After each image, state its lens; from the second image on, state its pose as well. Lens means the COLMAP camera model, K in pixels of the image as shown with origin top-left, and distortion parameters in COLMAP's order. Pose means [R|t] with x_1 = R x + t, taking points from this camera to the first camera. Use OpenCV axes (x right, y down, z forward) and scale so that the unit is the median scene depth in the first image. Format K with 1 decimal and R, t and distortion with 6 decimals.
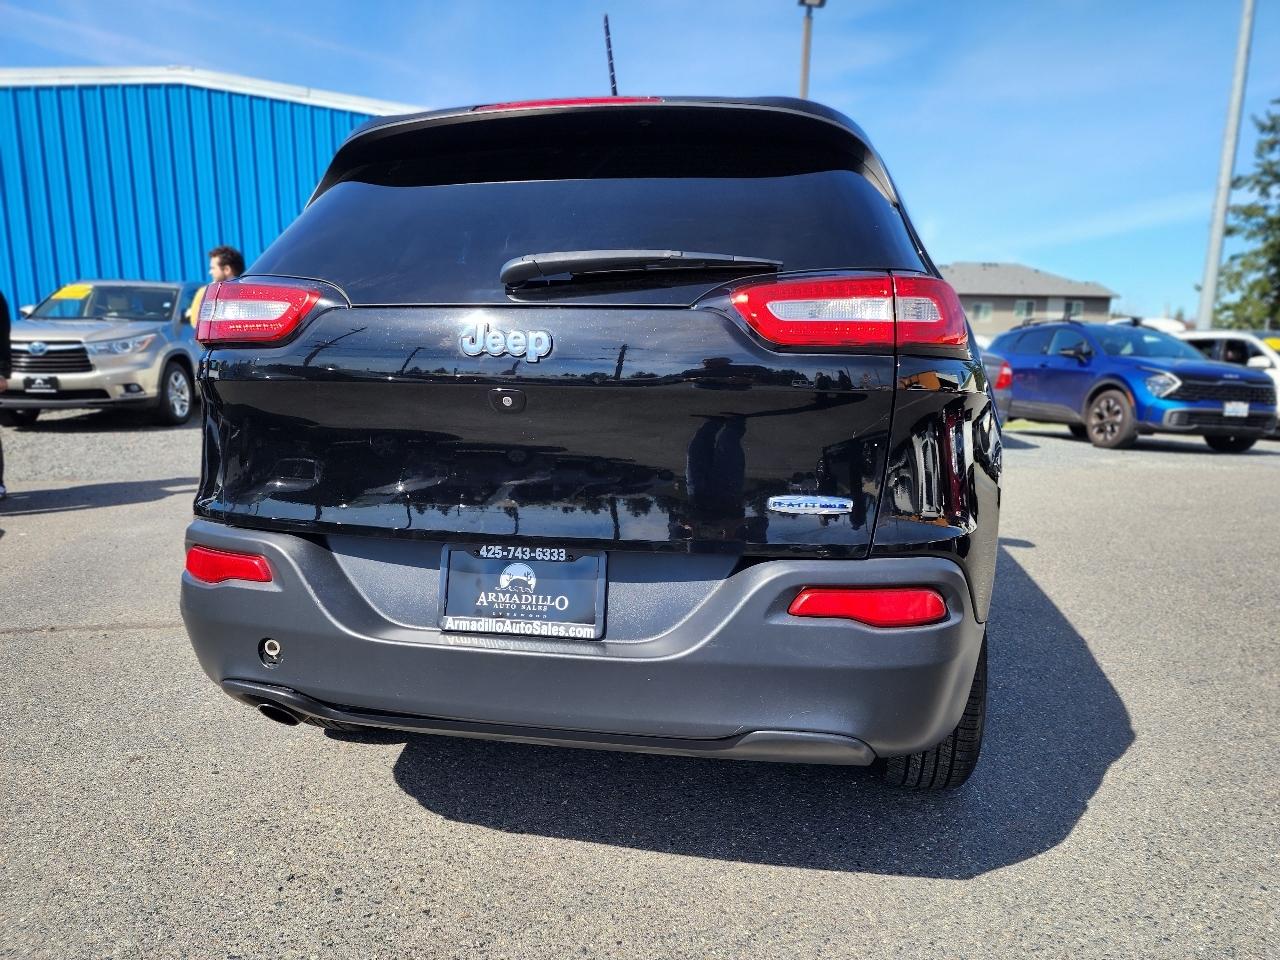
lens RADIAL K [[841.6, 0, 648.0], [0, 841.6, 486.6], [0, 0, 1]] dist [0.058013, -0.044289]
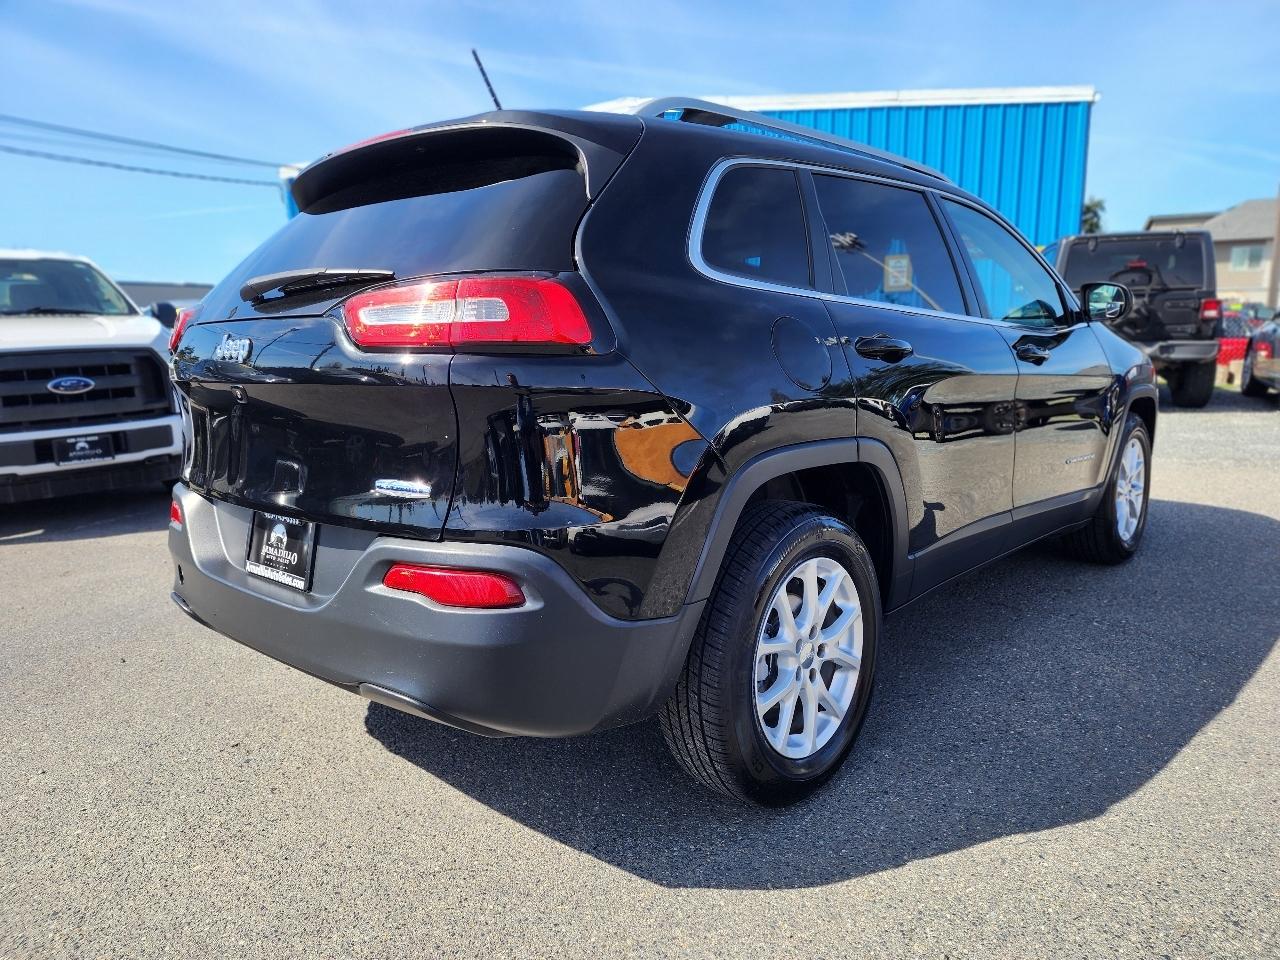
lens RADIAL K [[841.6, 0, 632.9], [0, 841.6, 478.6], [0, 0, 1]] dist [0.058013, -0.044289]
pose [[0.861331, 0.044878, -0.506058, 0.933288], [-0.039542, 0.998991, 0.021290, -0.024703], [0.506503, 0.001672, 0.862237, 0.179035]]
